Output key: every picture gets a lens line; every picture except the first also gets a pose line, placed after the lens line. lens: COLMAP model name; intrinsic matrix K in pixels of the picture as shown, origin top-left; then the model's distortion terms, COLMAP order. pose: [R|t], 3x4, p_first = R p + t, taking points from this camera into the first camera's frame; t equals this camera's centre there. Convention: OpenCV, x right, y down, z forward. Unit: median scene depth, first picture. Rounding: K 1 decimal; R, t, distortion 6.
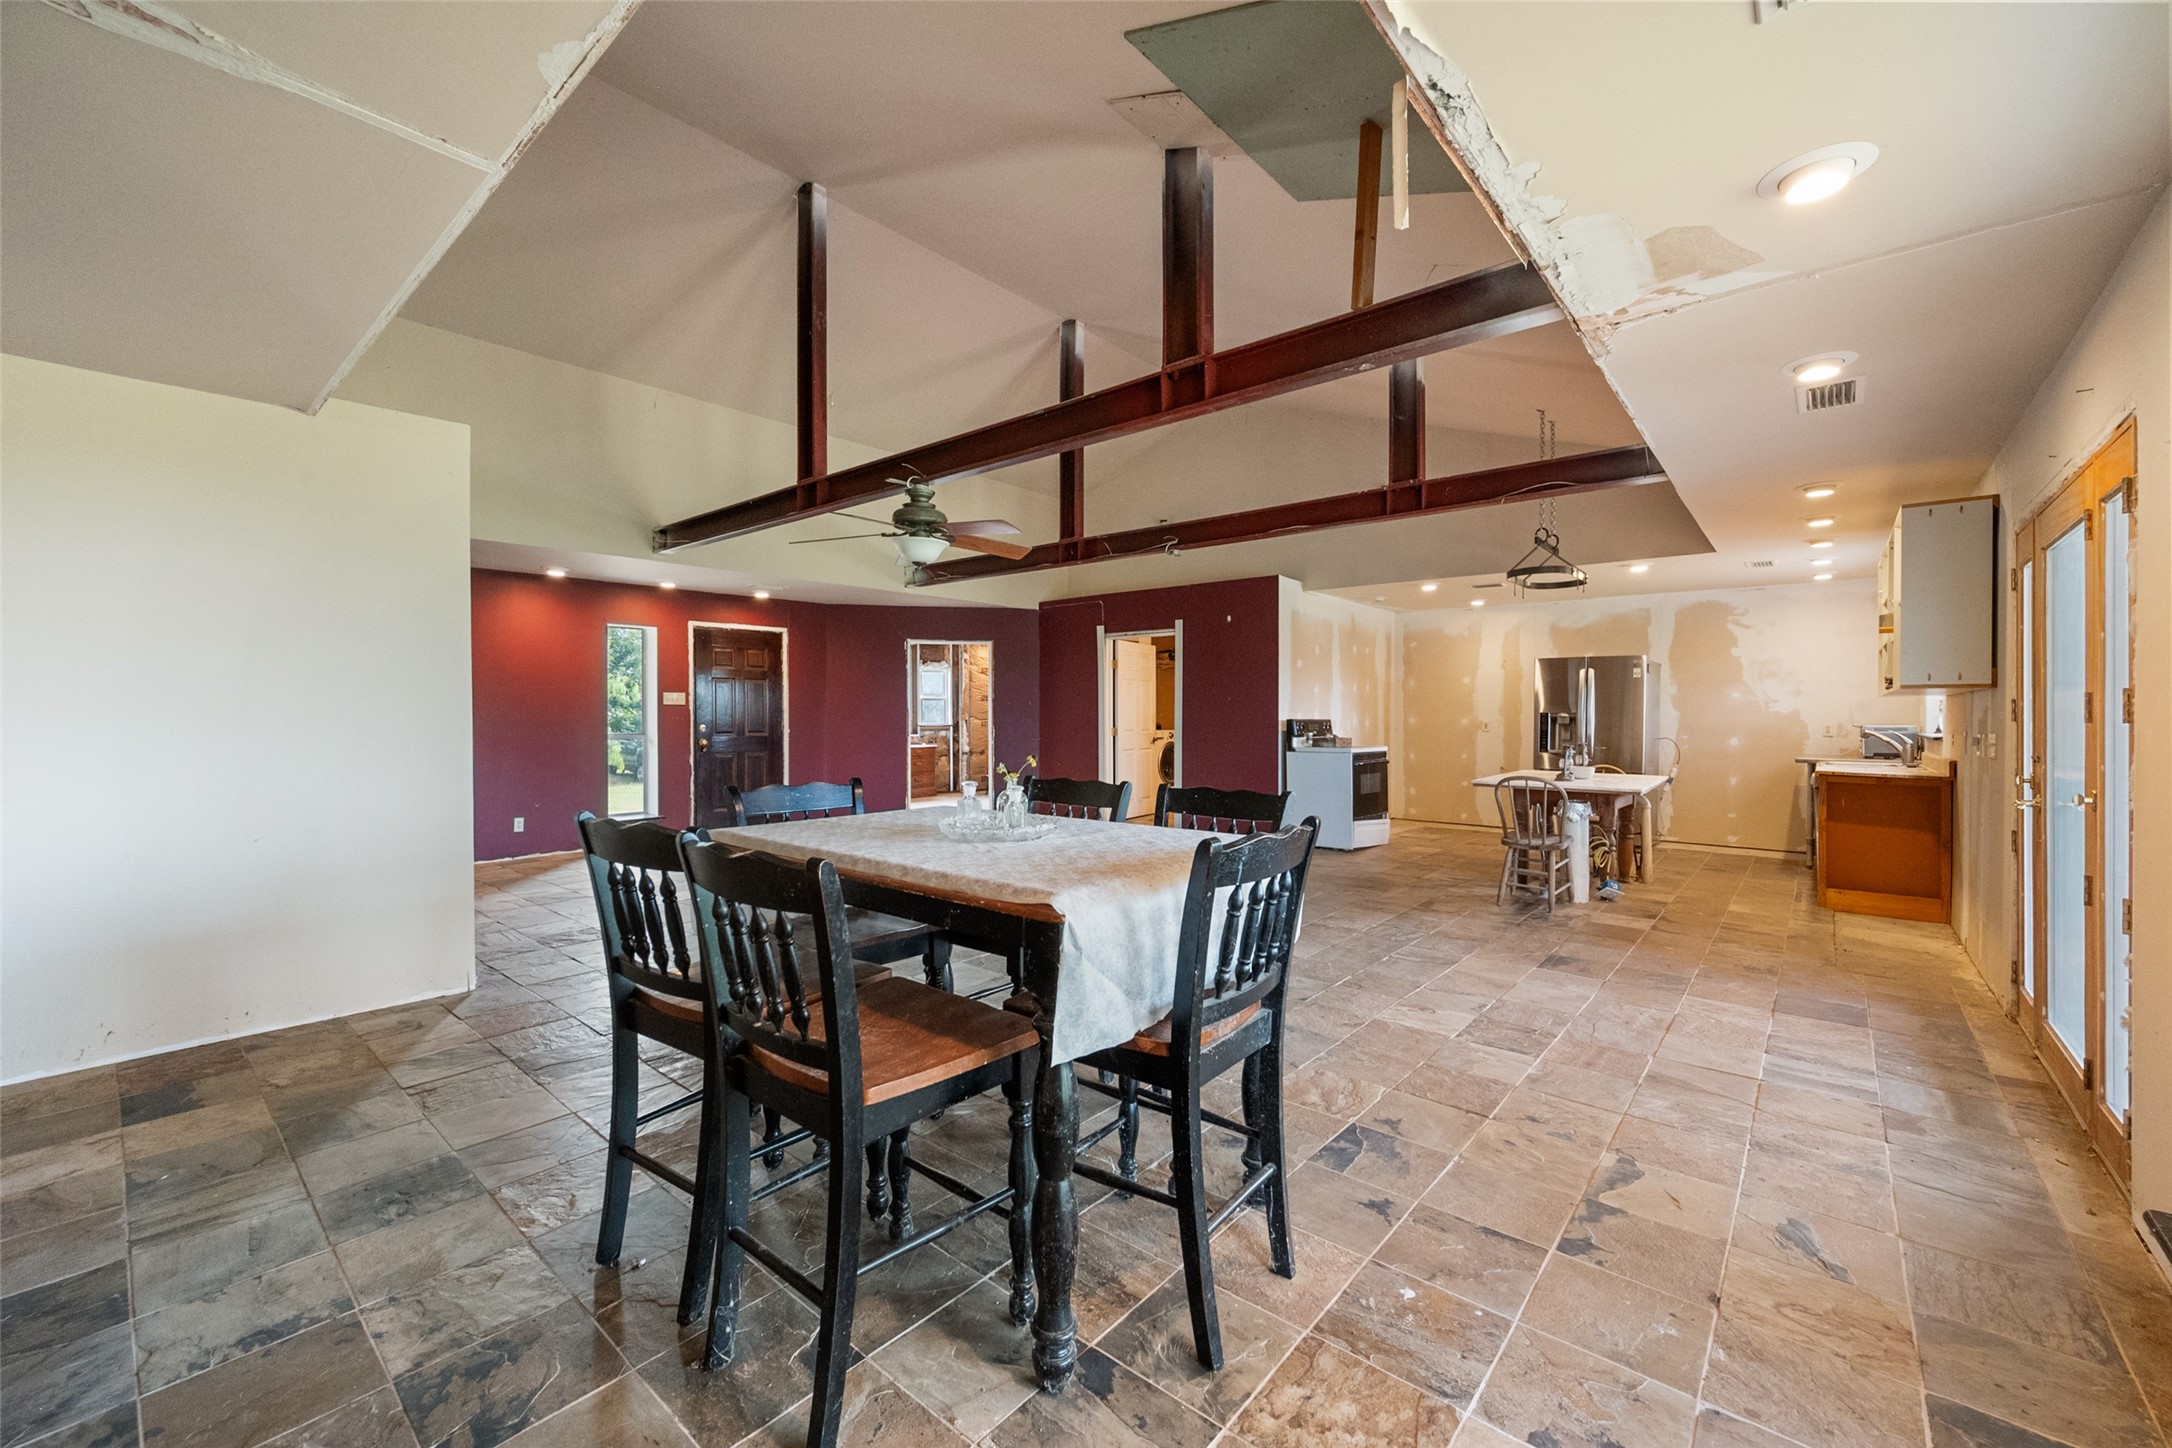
lens RADIAL K [[859.8, 0, 1094.7], [0, 859.8, 720.2], [0, 0, 1]] dist [-0.002785, 0.001289]
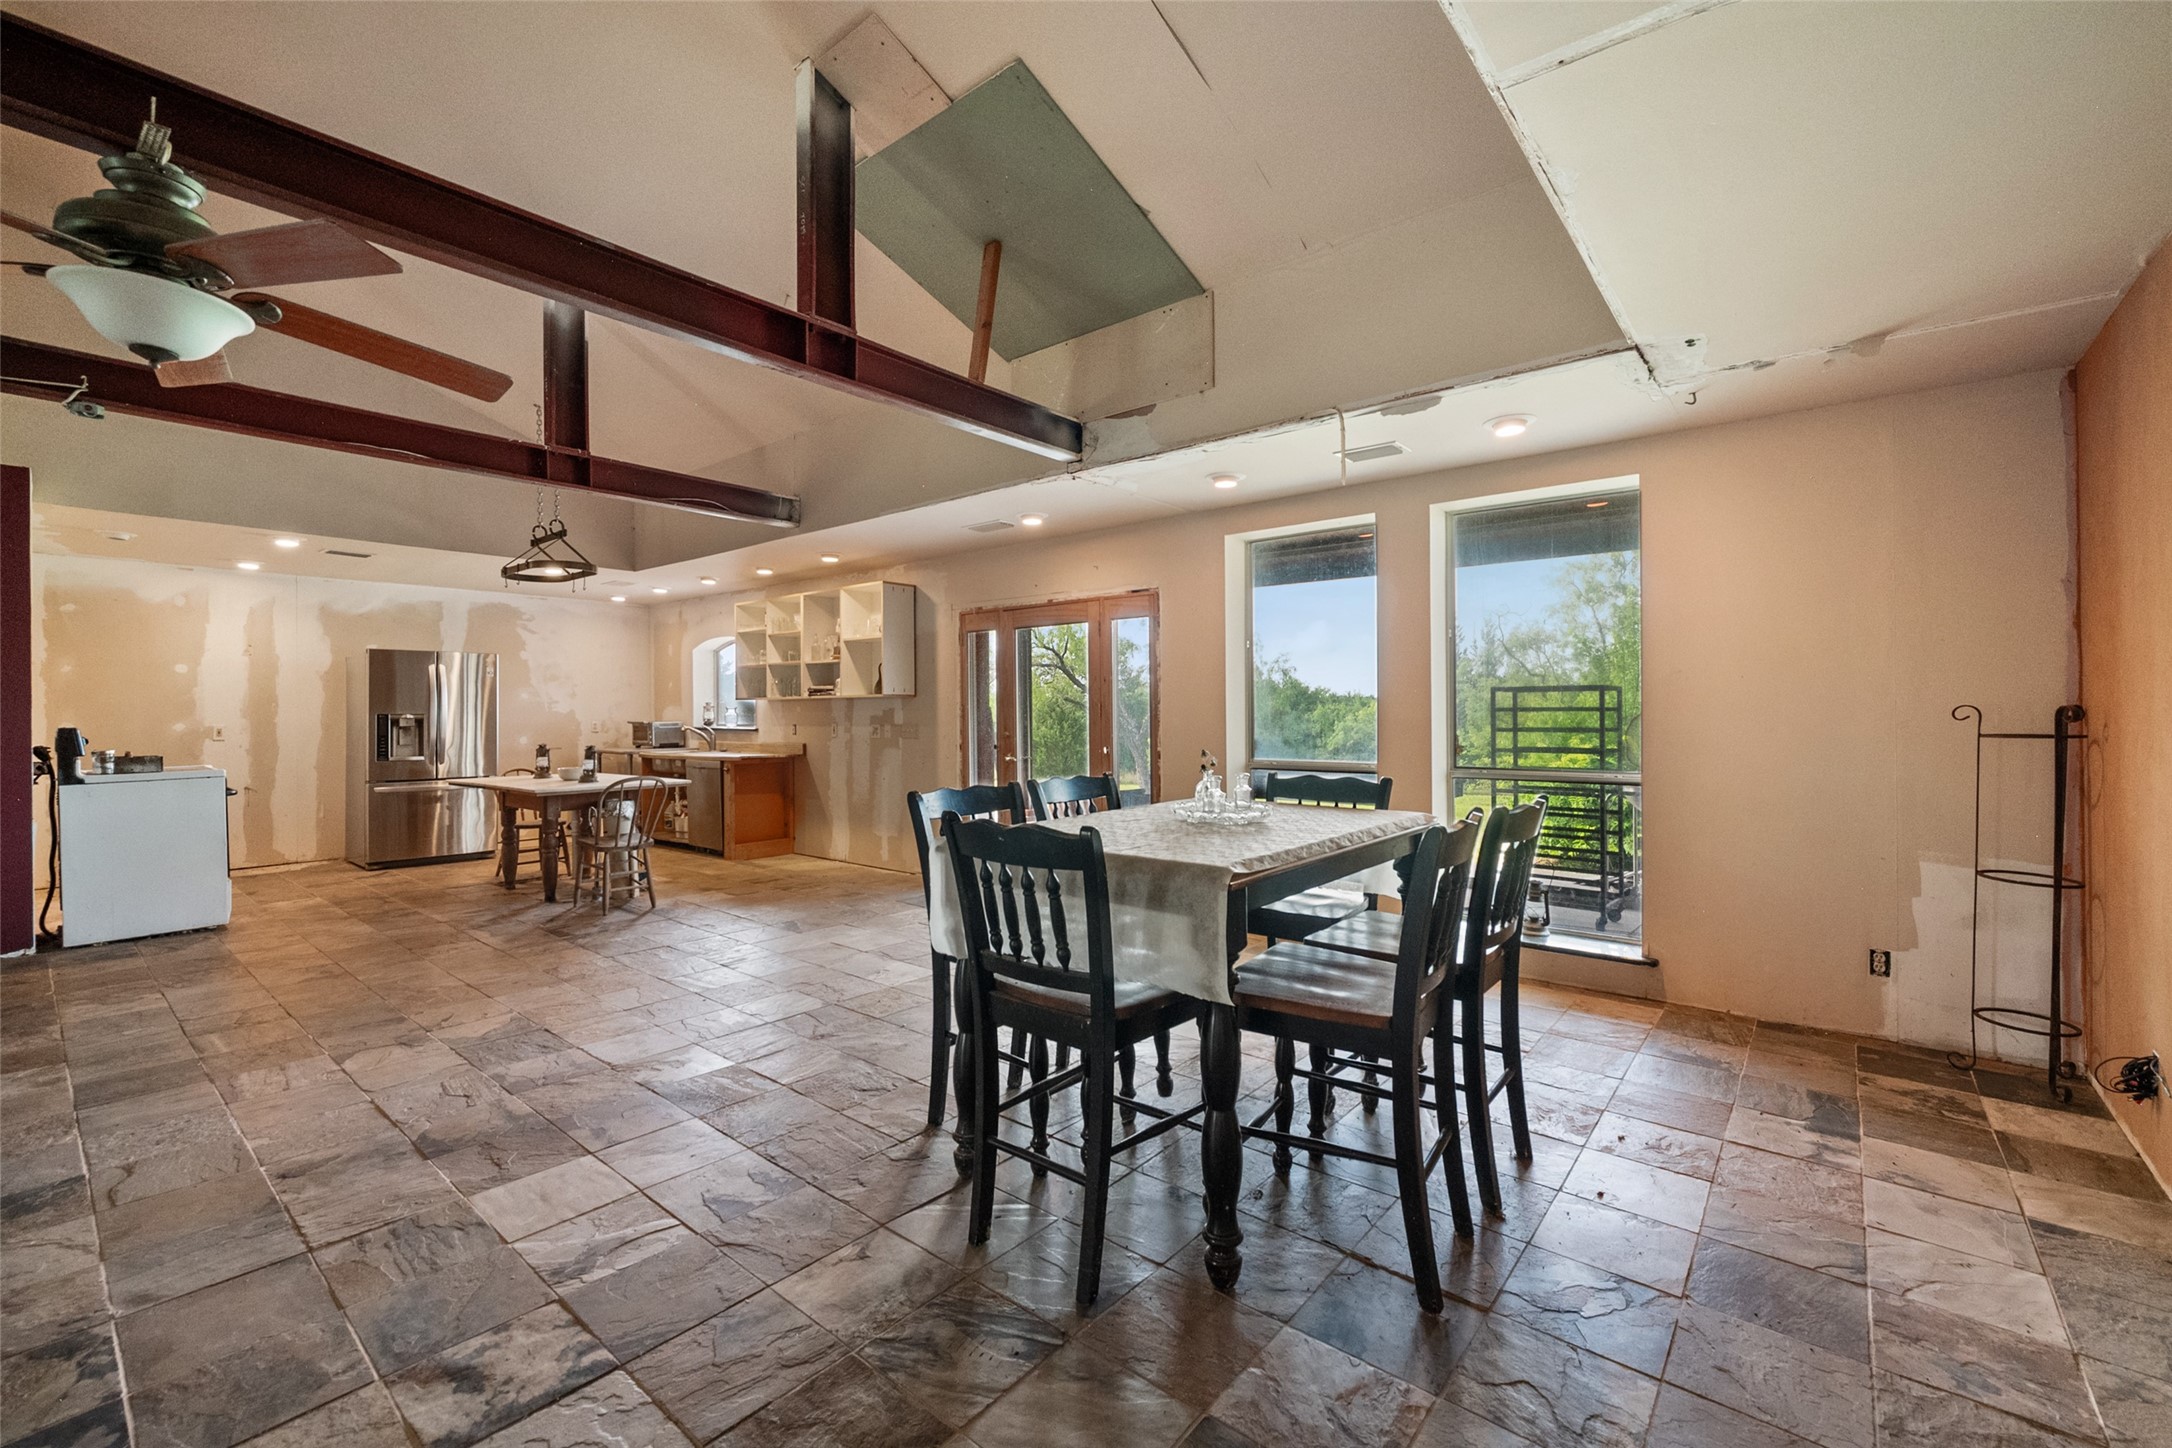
lens RADIAL K [[908.4, 0, 1084.5], [0, 908.4, 700.3], [0, 0, 1]] dist [-0.002775, 0.001402]
pose [[-0.006611, 0.010114, 0.999927, -0.343120], [0.013080, 0.999864, -0.010027, -0.003933], [-0.999893, 0.013012, -0.006743, 0.301564]]
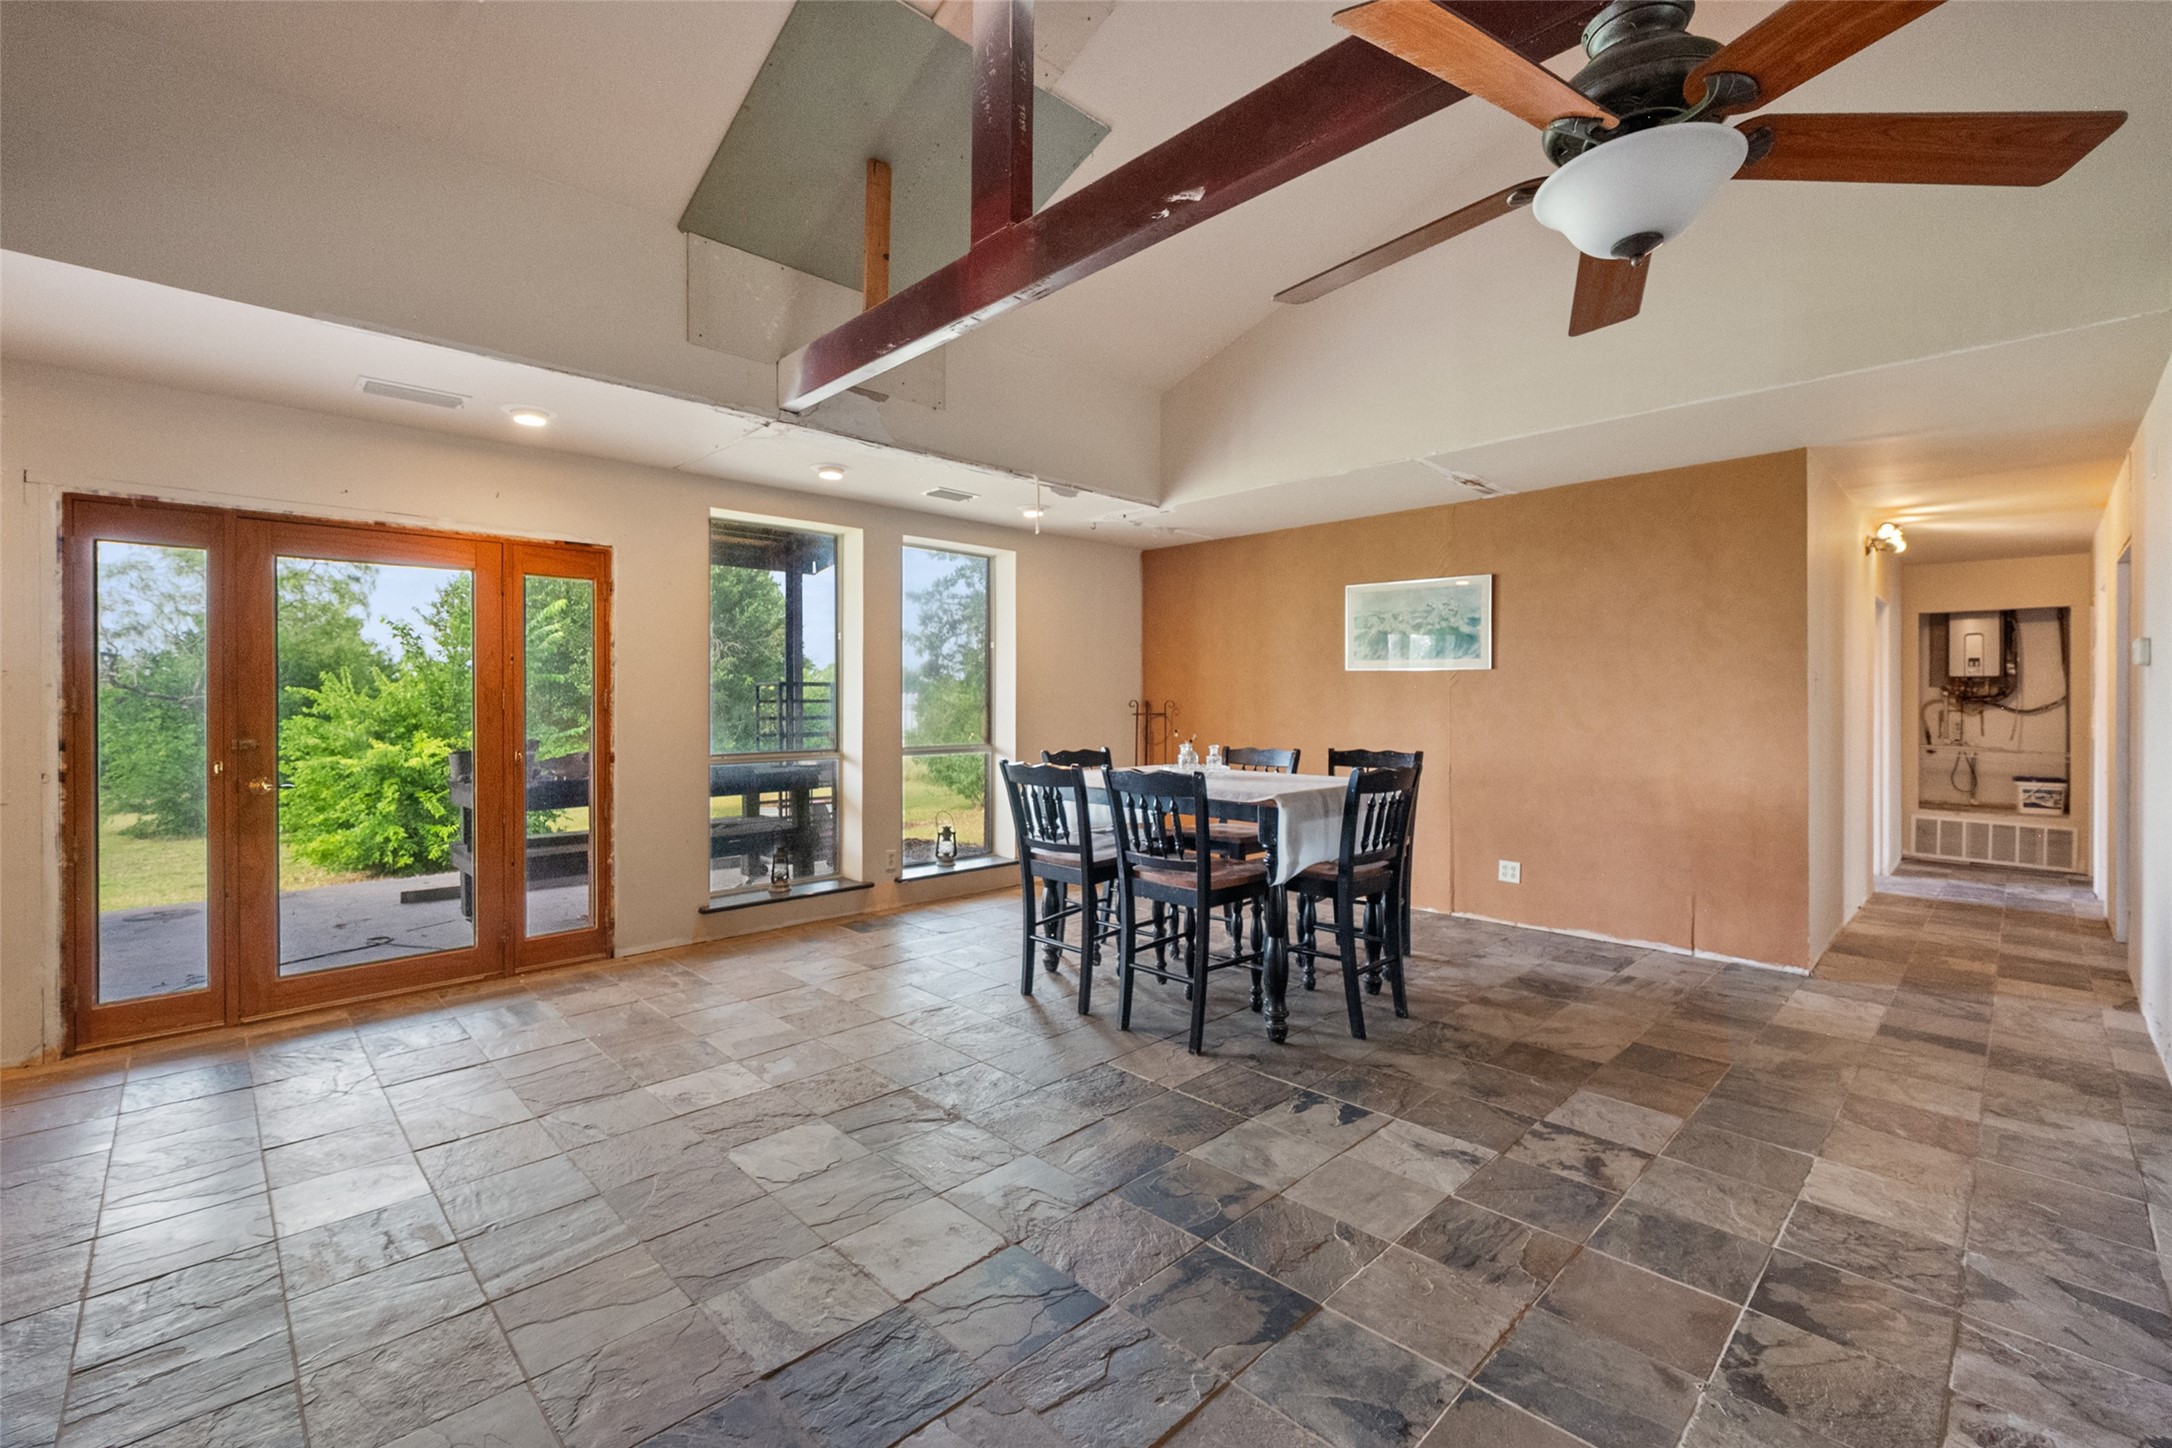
lens RADIAL K [[908.4, 0, 1089.4], [0, 908.4, 708.1], [0, 0, 1]] dist [-0.002775, 0.001402]
pose [[-0.995702, -0.004936, 0.092479, -0.016543], [-0.003374, 0.999849, 0.017033, -0.008507], [-0.092550, 0.016648, -0.995569, 0.726908]]
